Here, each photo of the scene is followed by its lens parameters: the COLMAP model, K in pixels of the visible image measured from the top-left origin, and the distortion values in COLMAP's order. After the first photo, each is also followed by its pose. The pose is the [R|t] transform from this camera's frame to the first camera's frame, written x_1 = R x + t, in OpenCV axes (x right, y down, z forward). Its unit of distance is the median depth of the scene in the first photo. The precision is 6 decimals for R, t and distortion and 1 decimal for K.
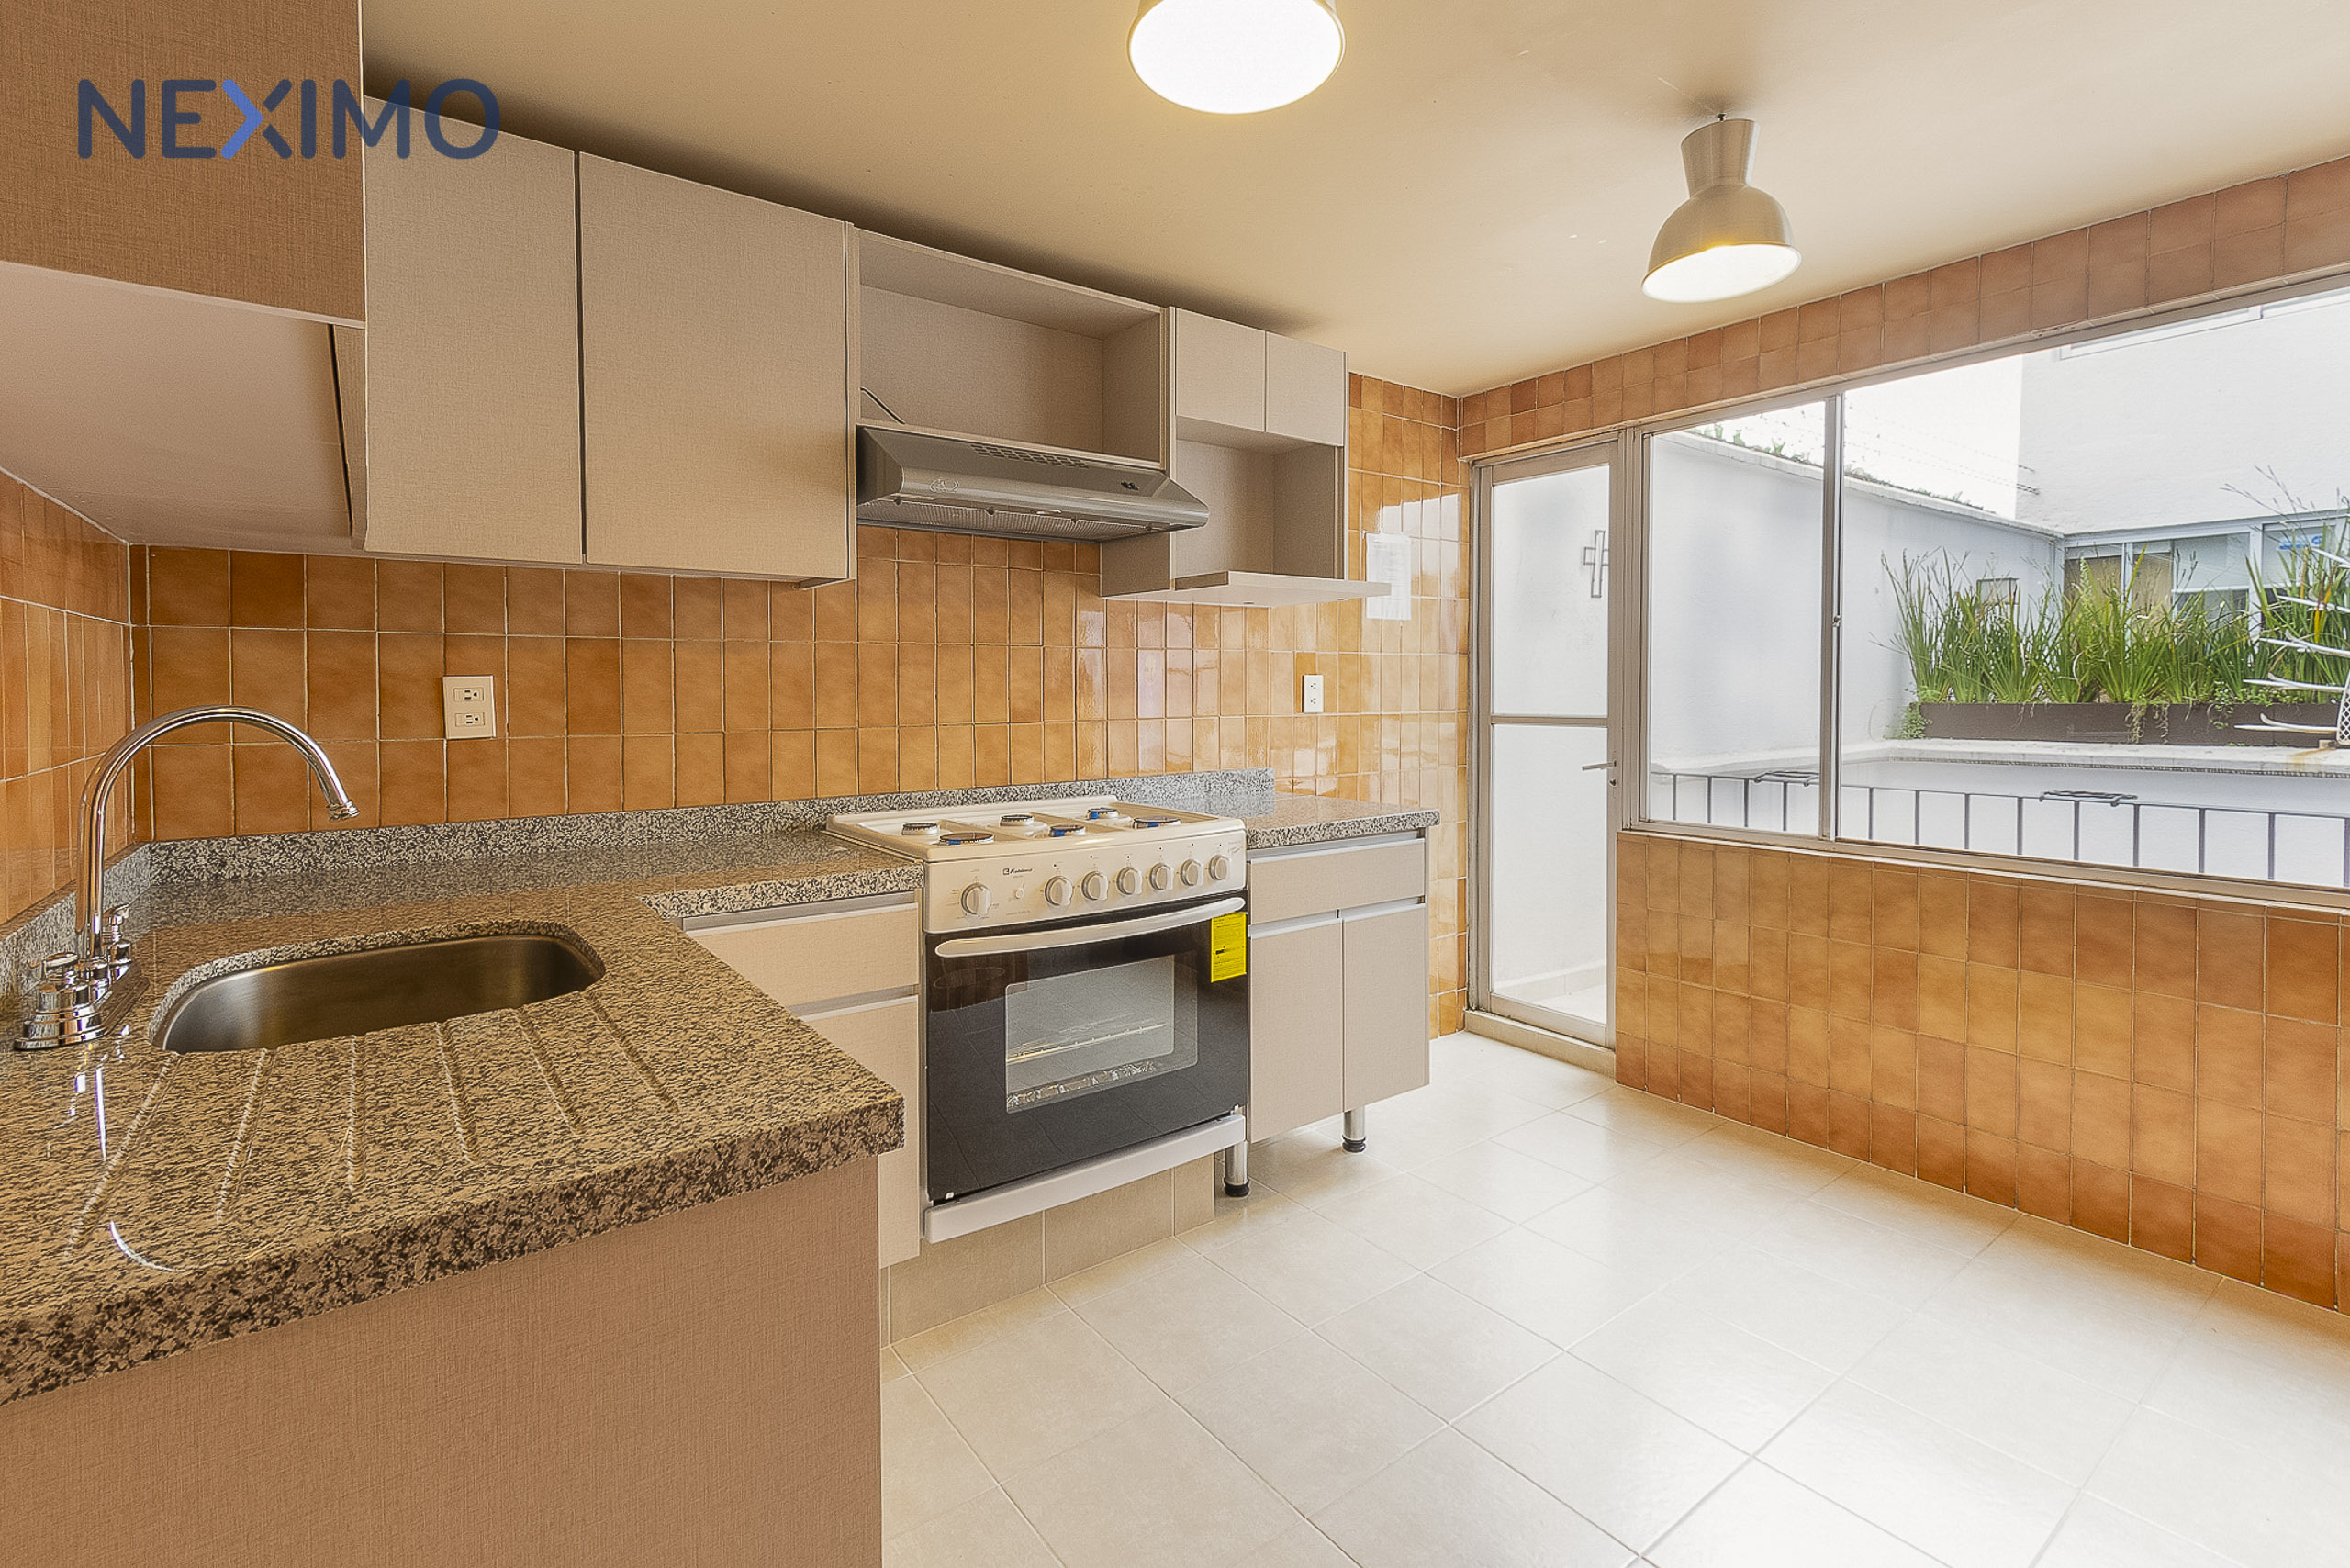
lens RADIAL K [[1056.4, 0, 1178.9], [0, 1056.4, 707.0], [0, 0, 1]] dist [0.000892, 0.000037]
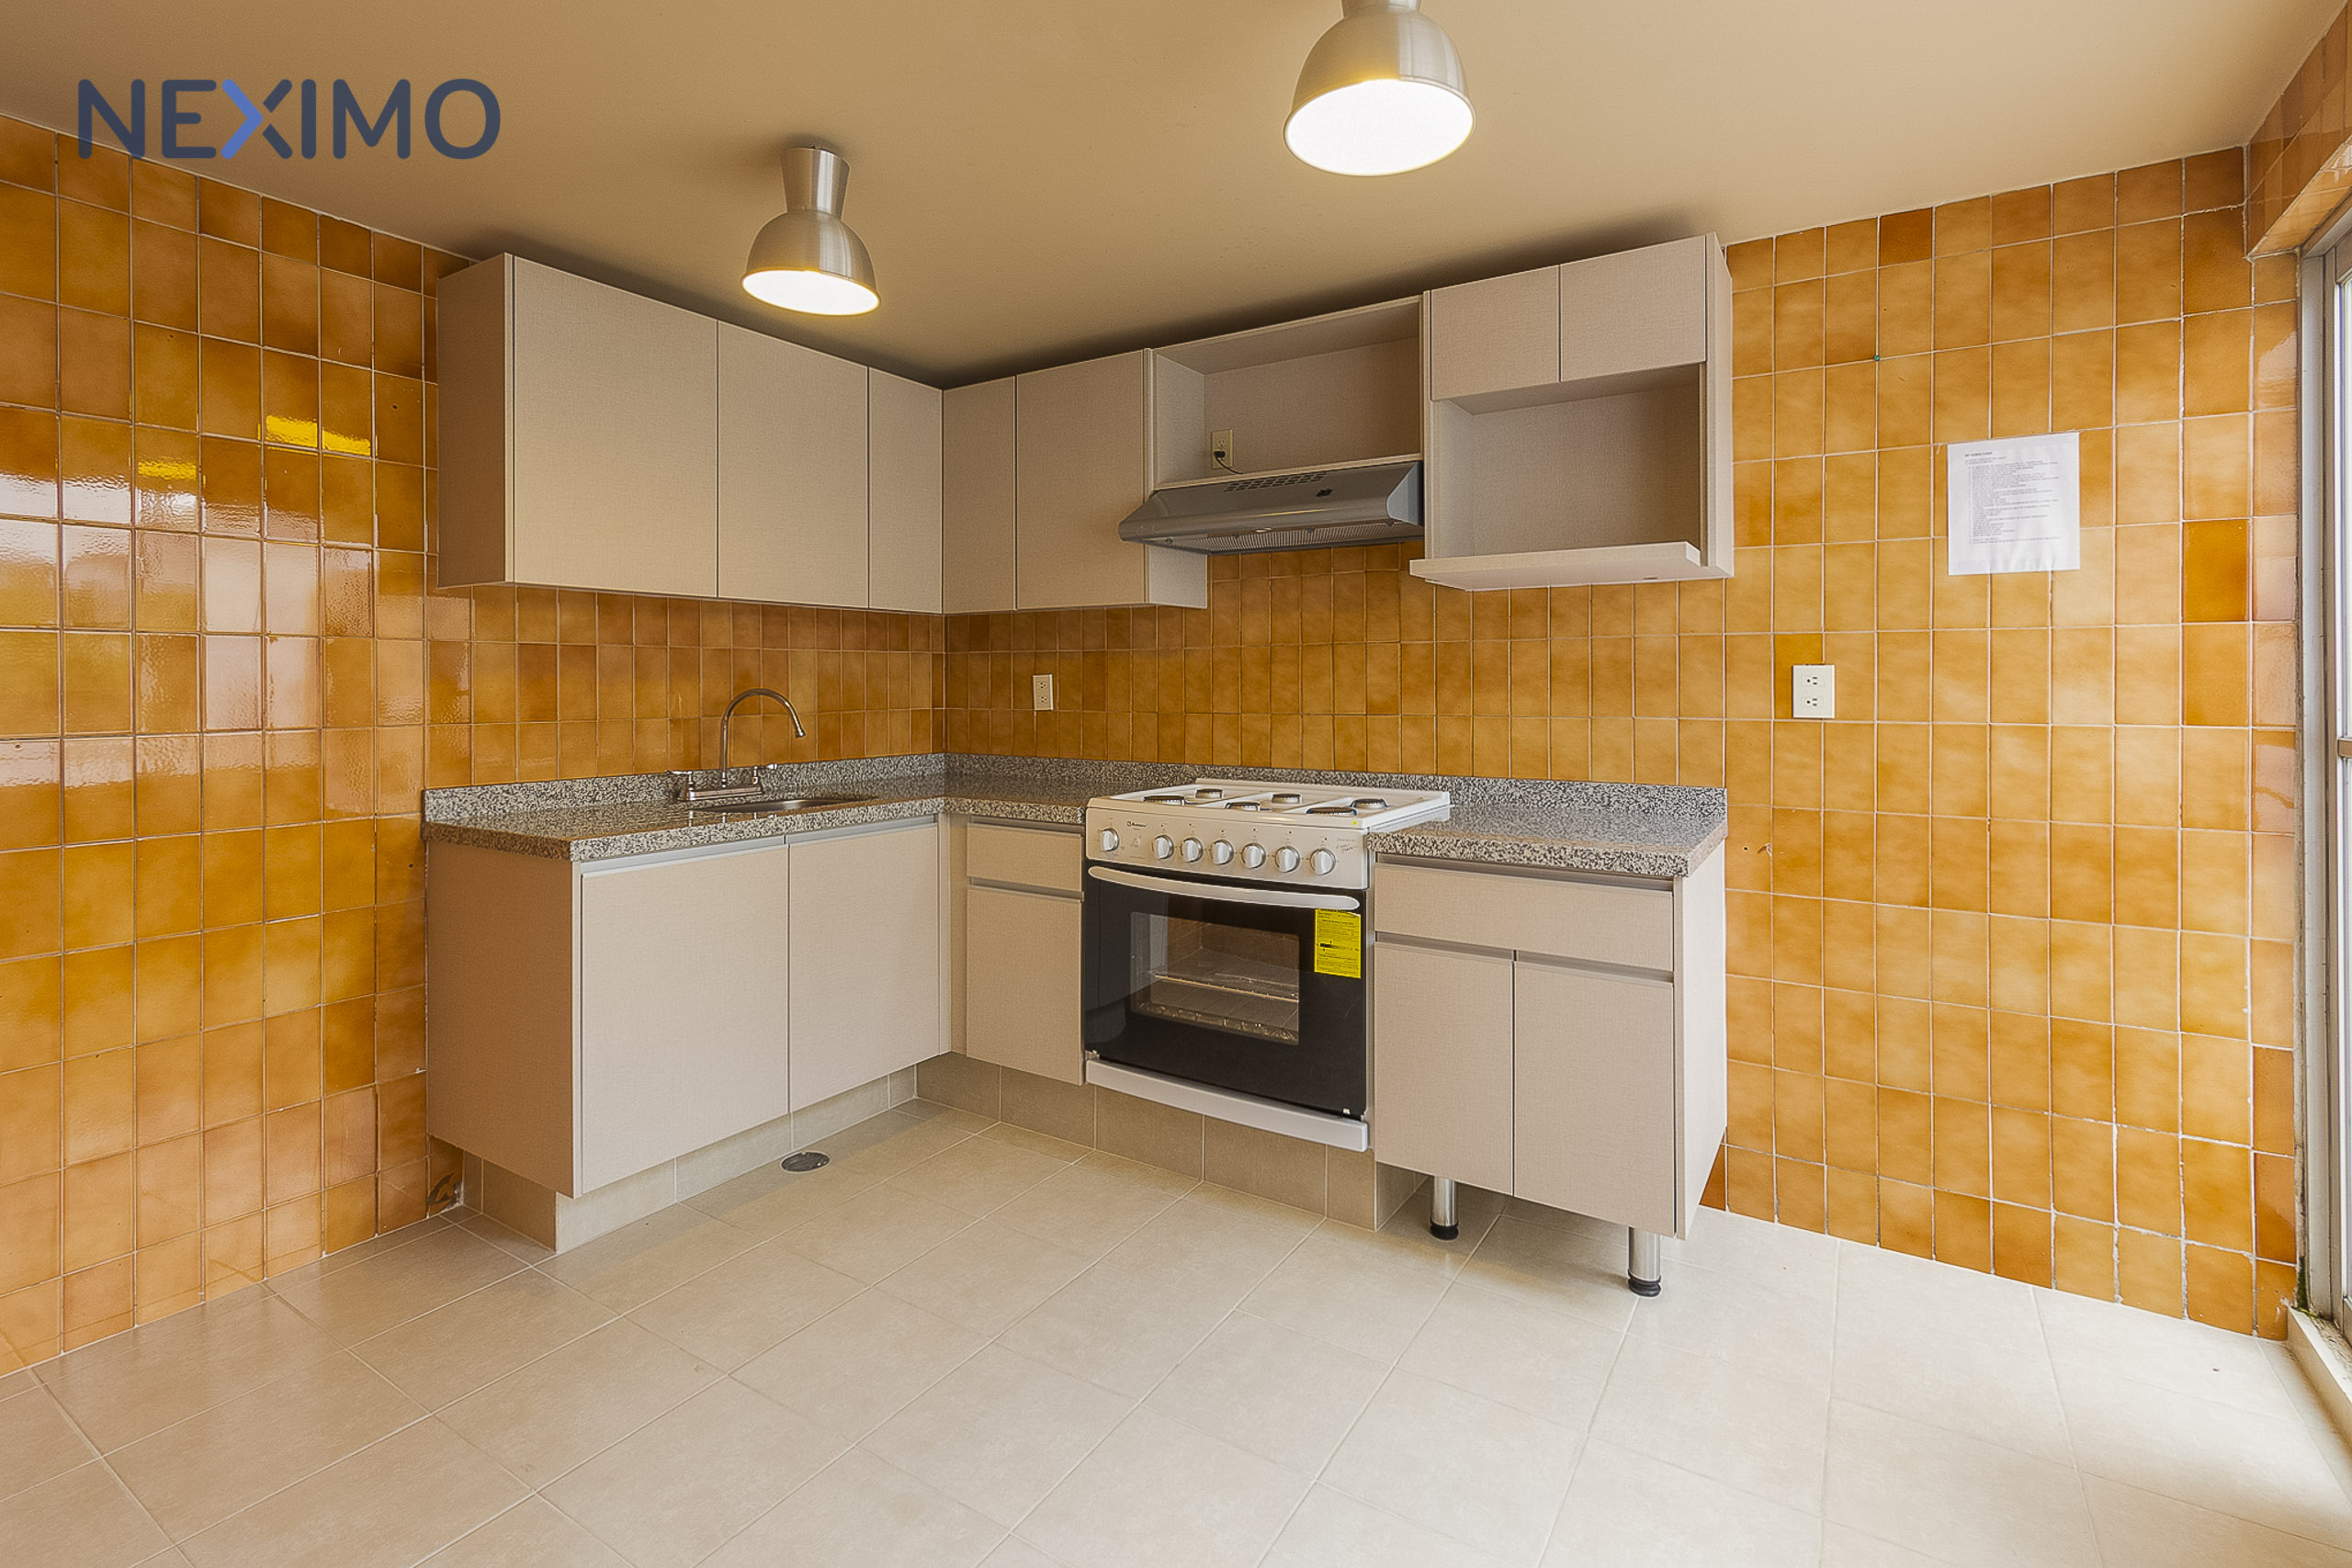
lens RADIAL K [[1085.3, 0, 1173.5], [0, 1085.3, 677.4], [0, 0, 1]] dist [-0.014527, 0.000229]
pose [[0.349574, -0.000429, -0.936909, 0.874079], [-0.017317, 0.999826, -0.006919, -0.012789], [0.936749, 0.018643, 0.349506, 0.456812]]
